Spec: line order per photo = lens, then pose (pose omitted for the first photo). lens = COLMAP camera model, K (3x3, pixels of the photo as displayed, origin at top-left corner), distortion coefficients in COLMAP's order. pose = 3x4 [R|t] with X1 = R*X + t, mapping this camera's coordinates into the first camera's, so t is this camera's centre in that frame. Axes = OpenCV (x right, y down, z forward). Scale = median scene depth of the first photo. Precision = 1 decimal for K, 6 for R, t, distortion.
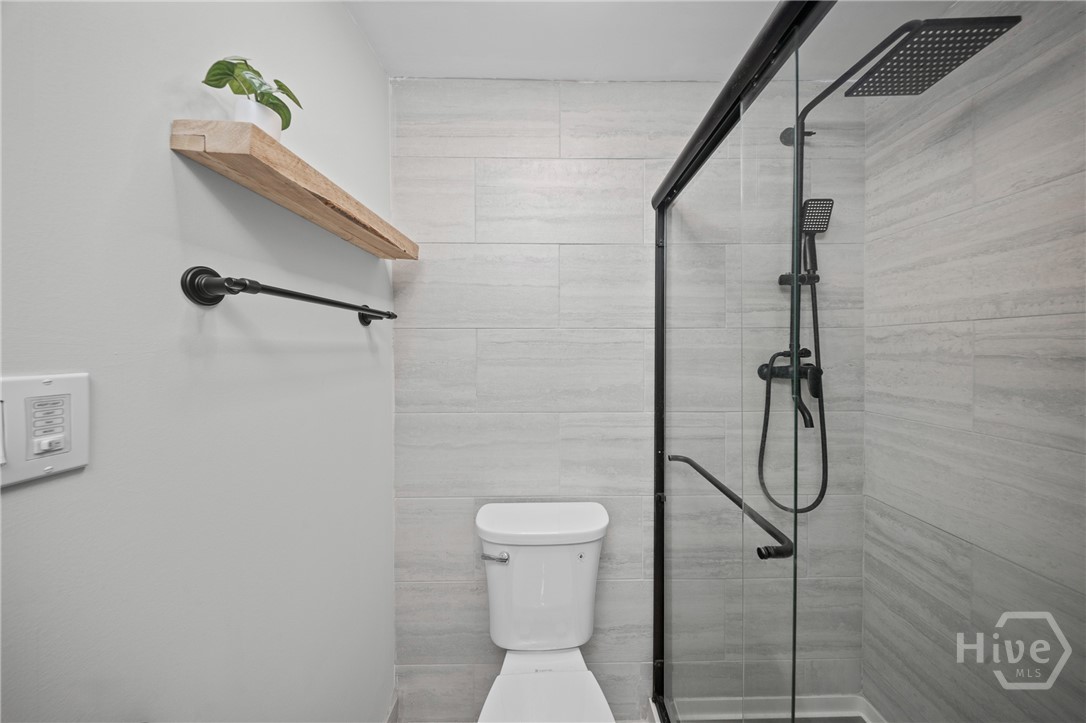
lens RADIAL K [[324.4, 0, 558.7], [0, 324.4, 349.2], [0, 0, 1]] dist [0.007474, -0.004565]
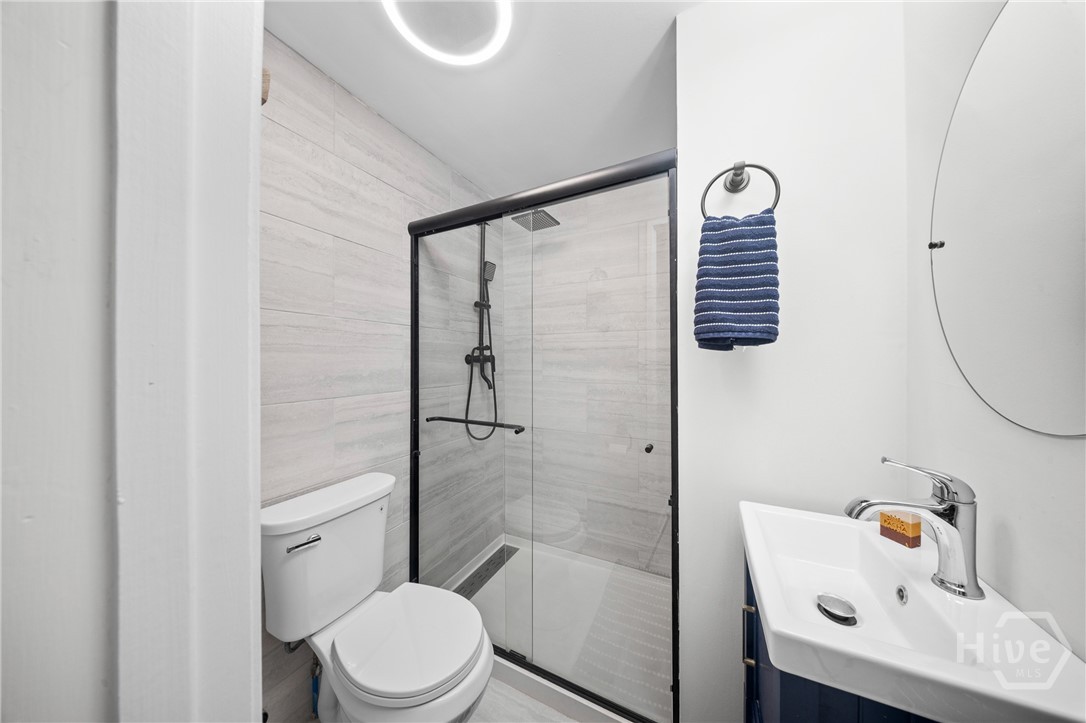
lens RADIAL K [[322.5, 0, 547.4], [0, 322.5, 361.4], [0, 0, 1]] dist [0.000088, -0.000017]
pose [[0.451721, -0.001336, 0.892158, -0.612870], [0.007233, 0.999971, -0.002165, 0.085374], [-0.892130, 0.007431, 0.451718, -0.075349]]
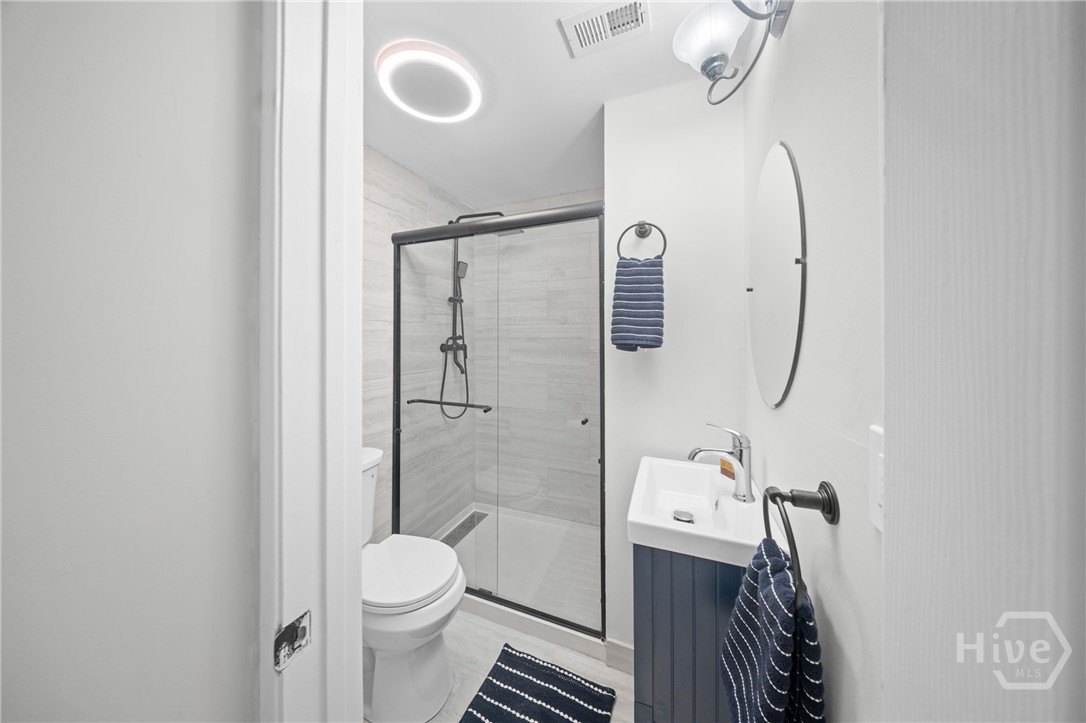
lens RADIAL K [[331.1, 0, 551.3], [0, 331.1, 336.6], [0, 0, 1]] dist [-0.000344, -0.000011]
pose [[0.367927, 0.001539, 0.929853, -0.876555], [0.005207, 0.999980, -0.003716, 0.014928], [-0.929840, 0.006209, 0.367912, -0.259432]]
